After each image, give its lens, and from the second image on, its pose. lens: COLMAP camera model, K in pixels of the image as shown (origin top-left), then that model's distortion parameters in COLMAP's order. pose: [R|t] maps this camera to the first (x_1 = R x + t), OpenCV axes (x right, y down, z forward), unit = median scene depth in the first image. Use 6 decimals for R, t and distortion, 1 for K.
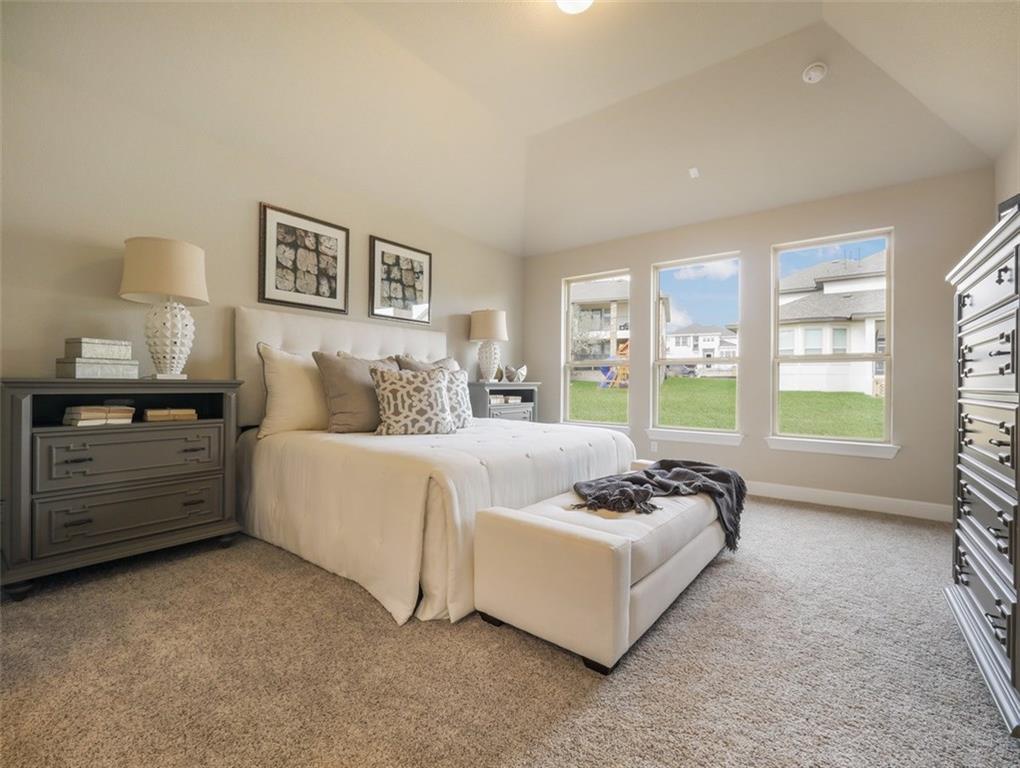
lens RADIAL K [[473.9, 0, 510.0], [0, 473.9, 384.0], [0, 0, 1]] dist [0.001337, 0.000110]
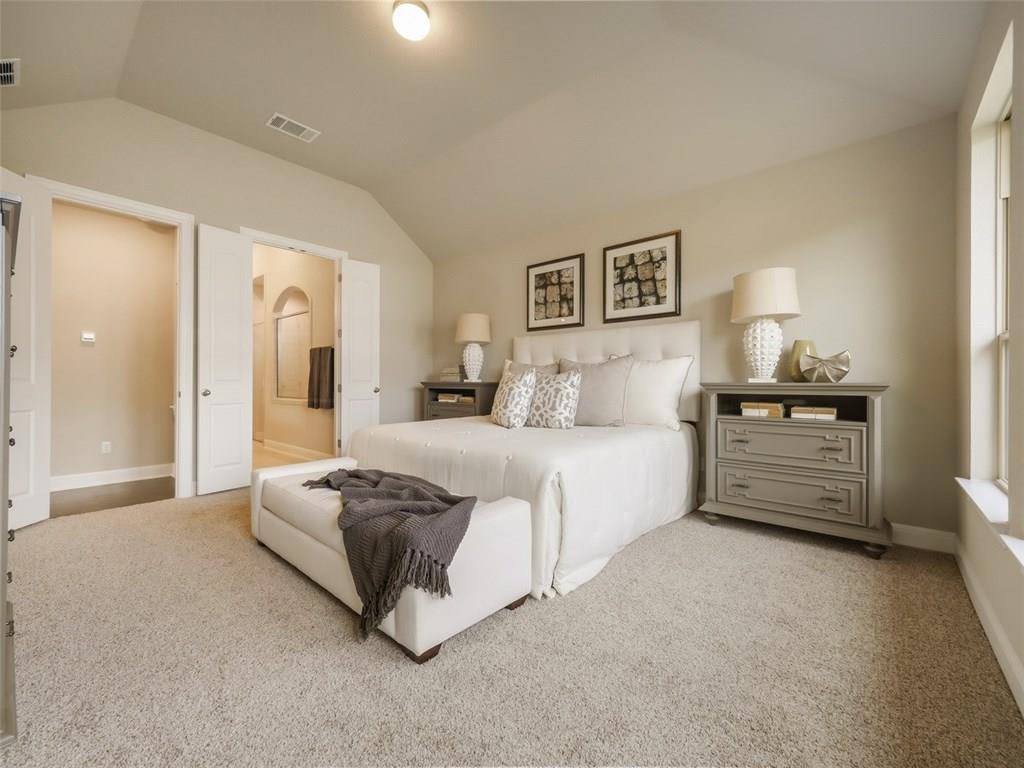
lens RADIAL K [[406.1, 0, 516.6], [0, 406.1, 405.9], [0, 0, 1]] dist [0.000194, -0.000024]
pose [[-0.050941, 0.046068, -0.997639, 0.695993], [-0.003914, 0.998919, 0.046327, 0.008244], [0.998694, 0.006265, -0.050706, 0.881521]]
